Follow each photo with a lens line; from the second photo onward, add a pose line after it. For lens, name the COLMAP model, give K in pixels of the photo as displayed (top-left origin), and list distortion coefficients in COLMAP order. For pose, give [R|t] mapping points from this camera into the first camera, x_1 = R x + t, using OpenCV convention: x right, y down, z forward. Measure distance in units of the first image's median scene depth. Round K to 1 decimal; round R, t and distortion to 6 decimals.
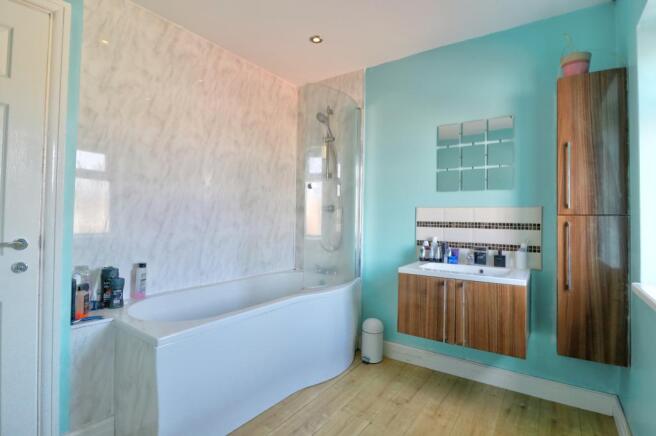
lens RADIAL K [[321.5, 0, 327.3], [0, 321.5, 212.9], [0, 0, 1]] dist [-0.017039, -0.001188]
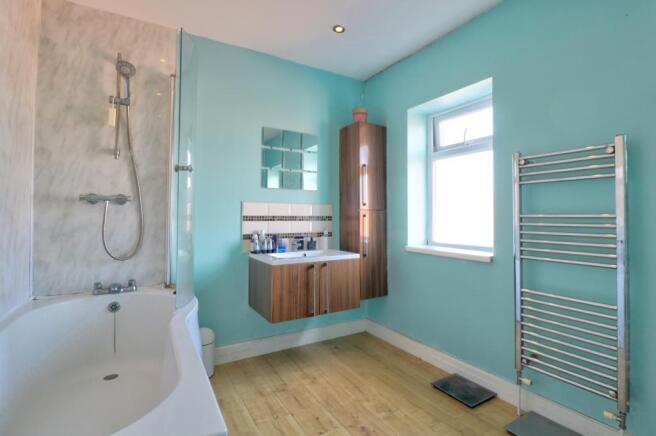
lens RADIAL K [[321.5, 0, 327.3], [0, 321.5, 212.9], [0, 0, 1]] dist [-0.017039, -0.001188]
pose [[0.409365, 0.003910, 0.912362, -0.597335], [-0.006806, 0.999976, -0.001232, 0.019315], [-0.912345, -0.005705, 0.409382, 0.397196]]
